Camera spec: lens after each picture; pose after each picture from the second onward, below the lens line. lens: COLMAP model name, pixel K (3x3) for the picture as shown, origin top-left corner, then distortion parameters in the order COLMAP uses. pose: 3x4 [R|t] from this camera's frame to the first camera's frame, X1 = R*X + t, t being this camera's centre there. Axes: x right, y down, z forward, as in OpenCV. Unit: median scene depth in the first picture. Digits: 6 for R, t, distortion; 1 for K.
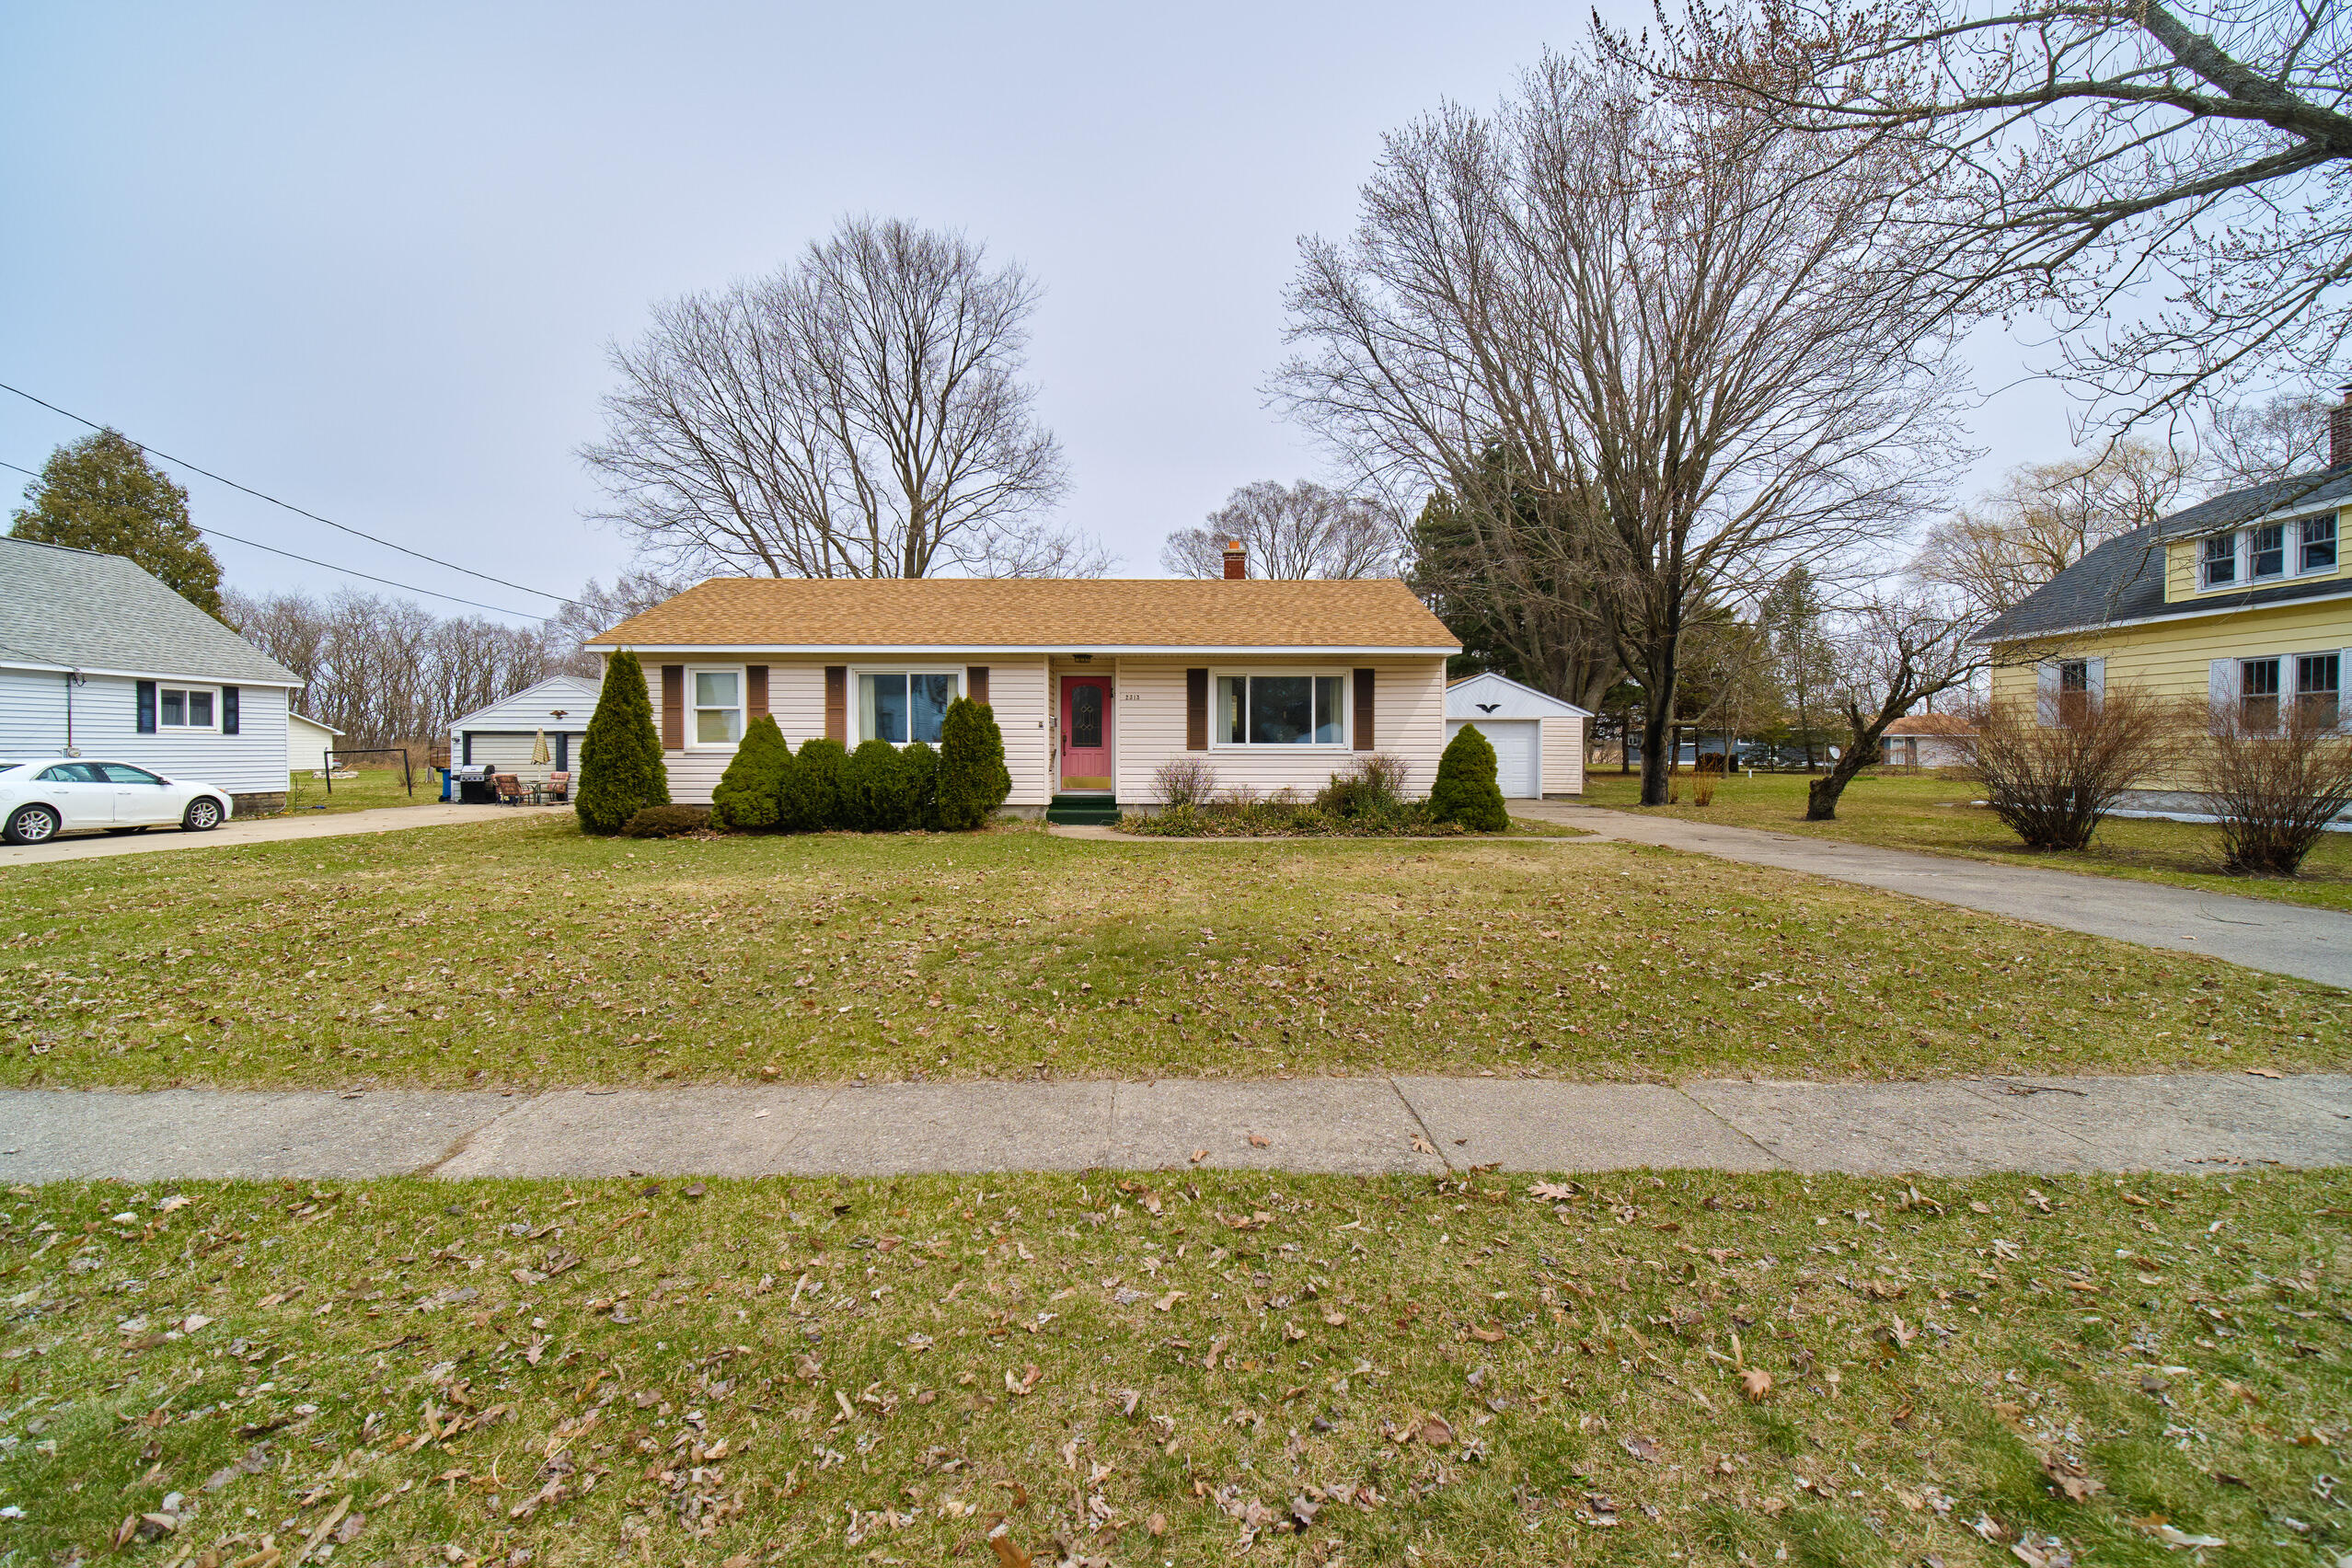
lens RADIAL K [[942.0, 0, 1167.3], [0, 942.0, 772.1], [0, 0, 1]] dist [0.000262, 0.000062]
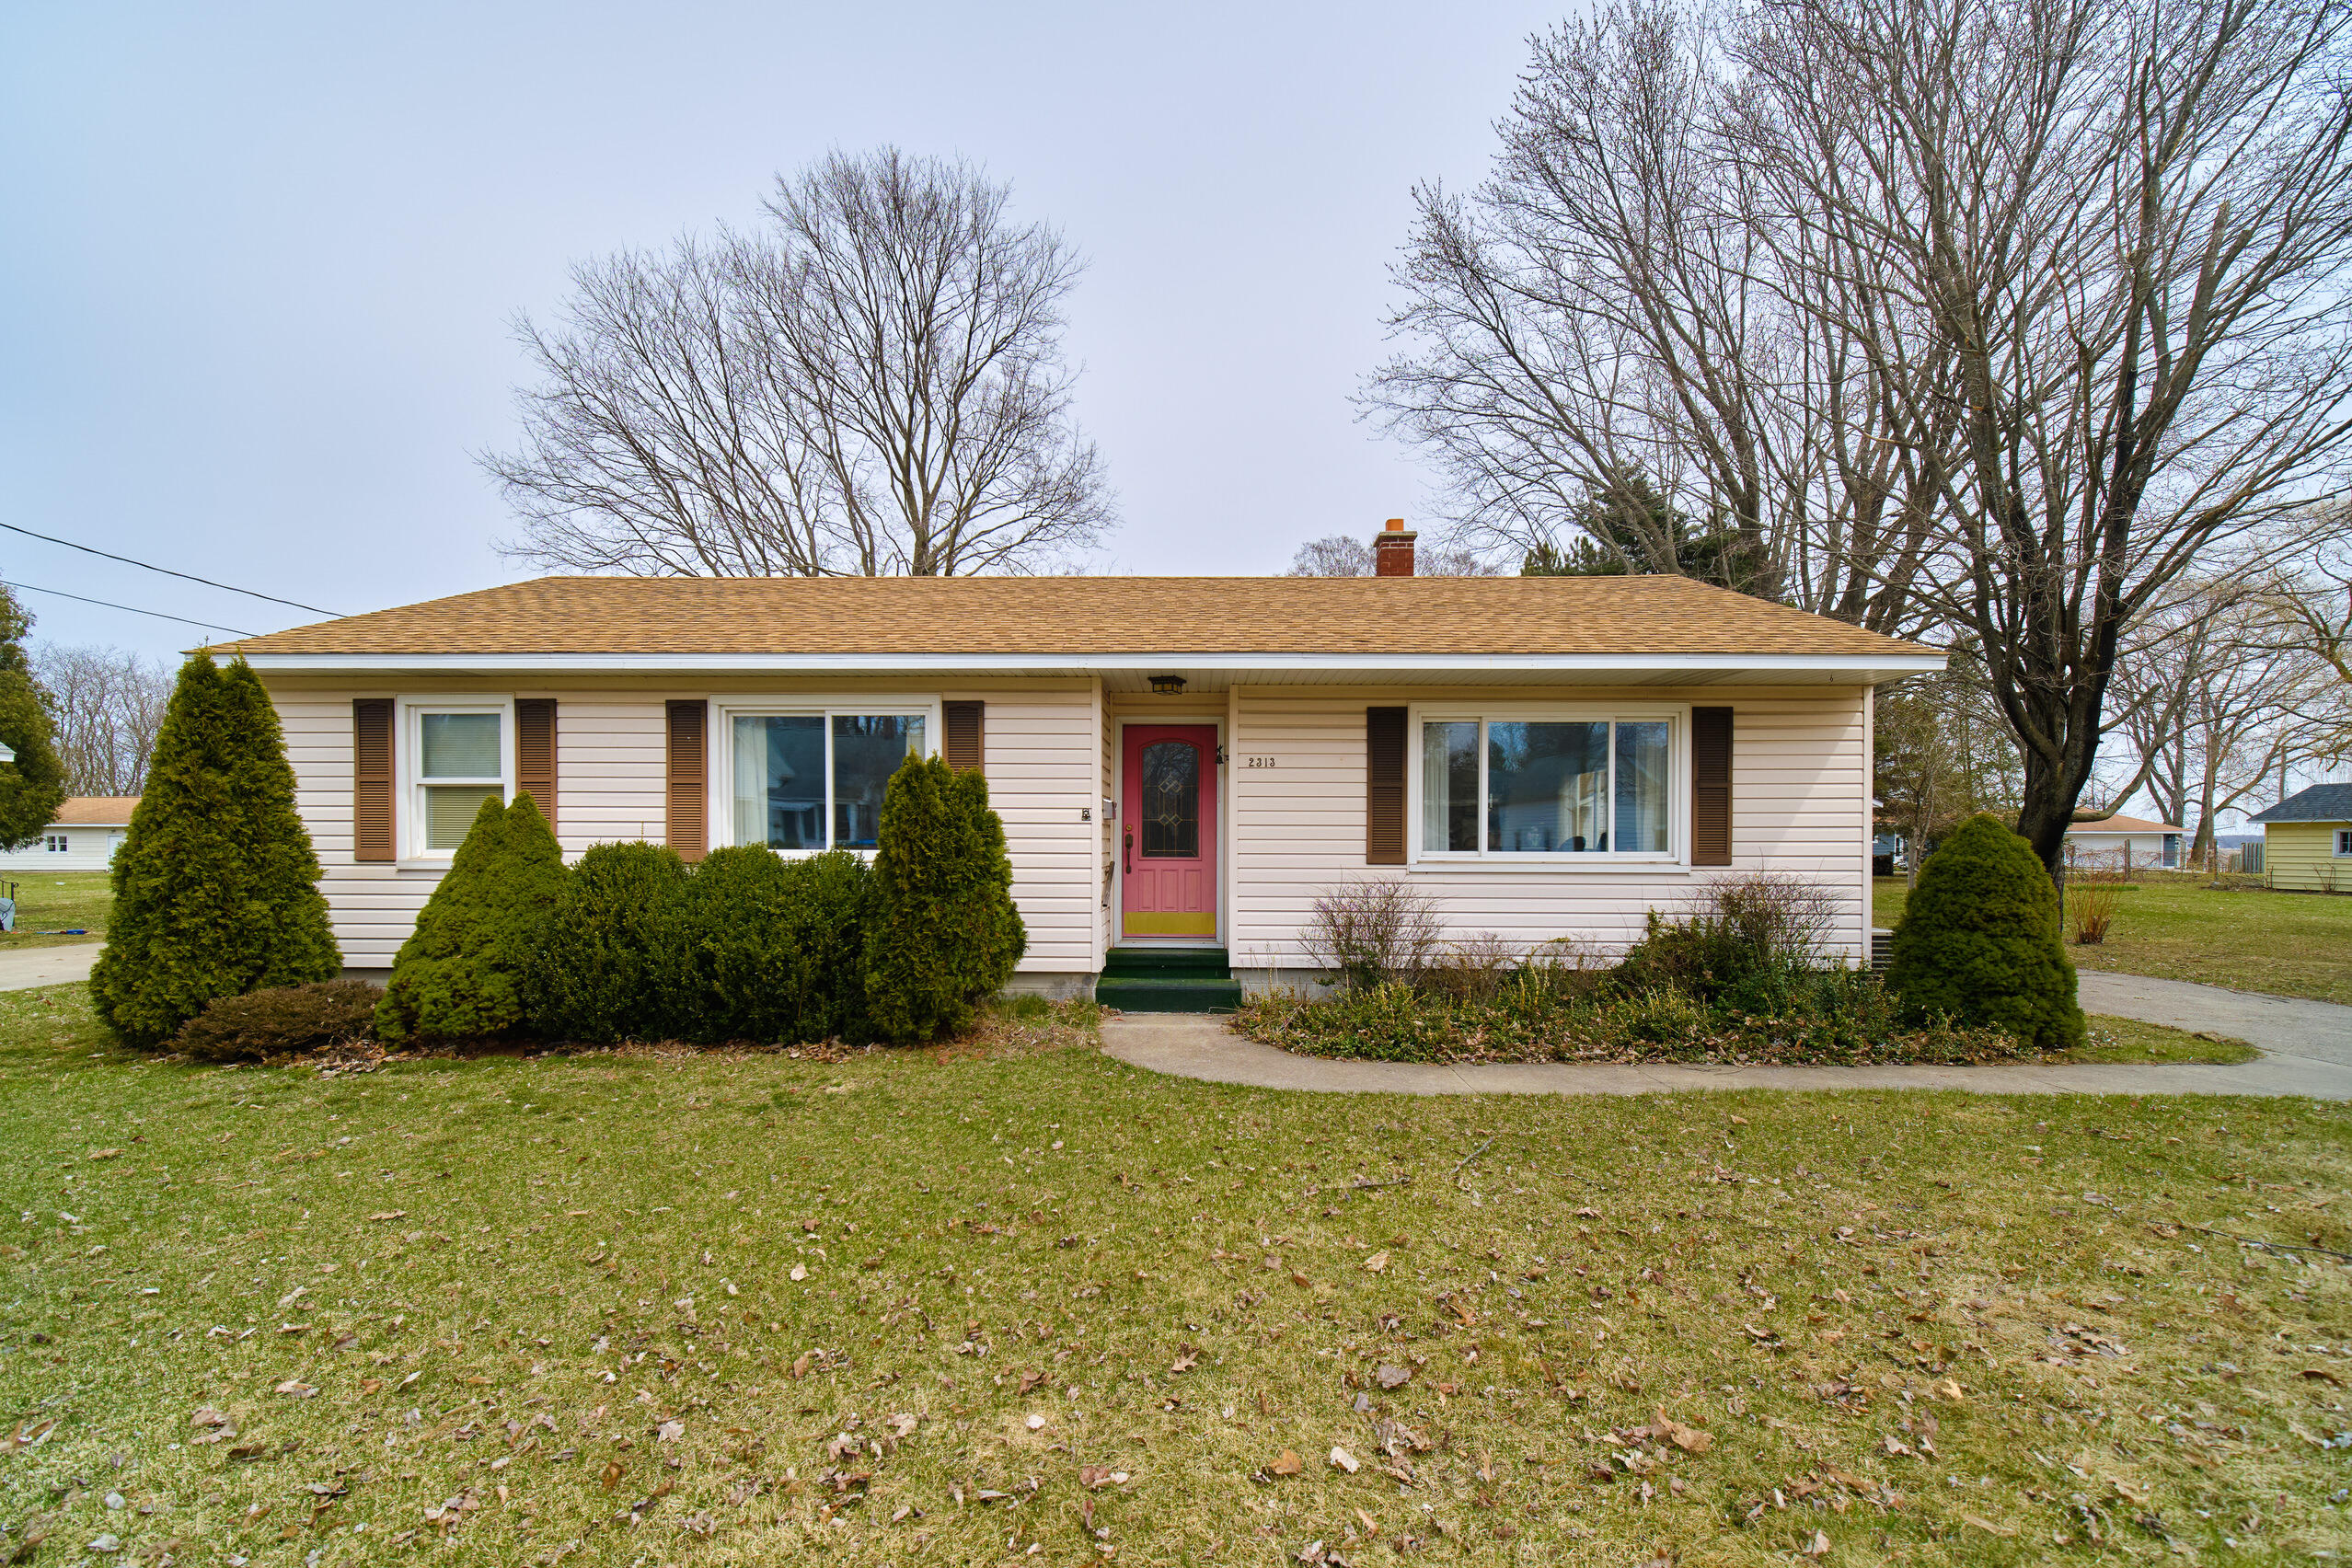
lens RADIAL K [[937.5, 0, 1178.9], [0, 937.5, 860.0], [0, 0, 1]] dist [-0.000311, 0.000052]
pose [[0.999703, 0.002274, -0.024250, -0.068677], [-0.002447, 0.999972, -0.007100, -0.021466], [0.024233, 0.007157, 0.999681, 0.473770]]
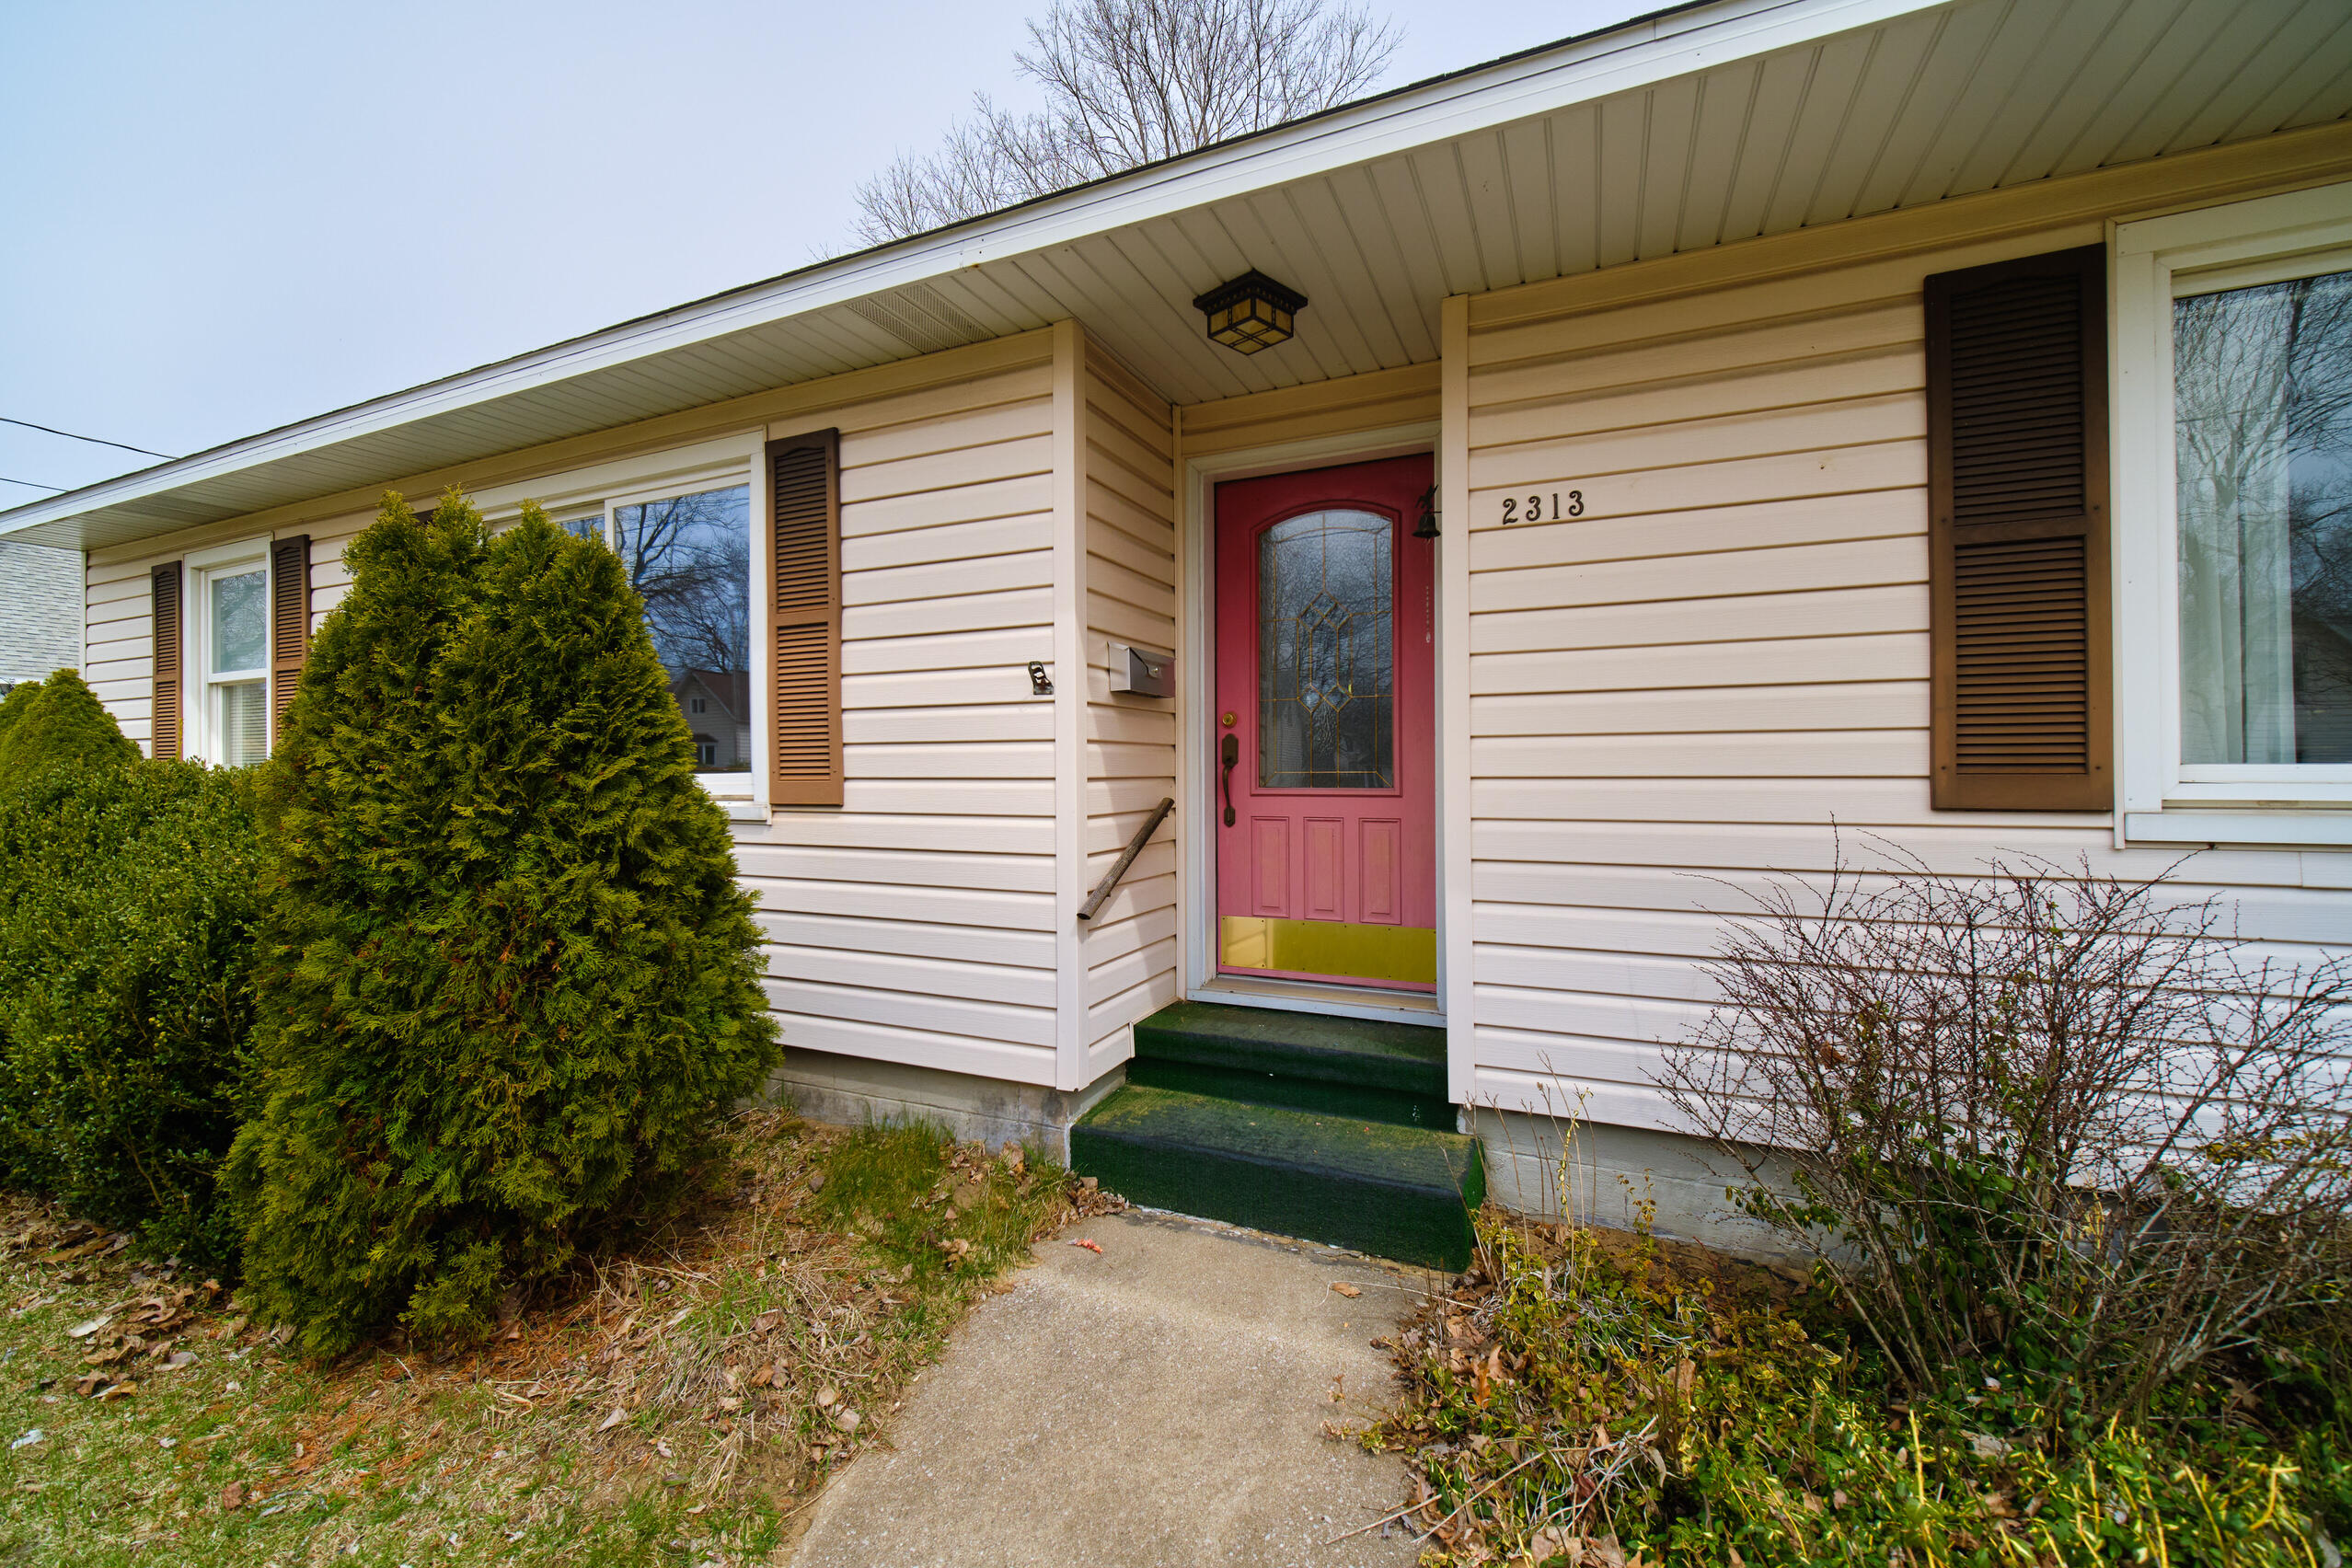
lens RADIAL K [[942.0, 0, 1167.3], [0, 942.0, 772.1], [0, 0, 1]] dist [0.000262, 0.000062]
pose [[0.910525, -0.006194, -0.413409, -0.027873], [-0.004490, 0.999681, -0.024867, -0.024965], [0.413431, 0.024498, 0.910206, 0.797749]]
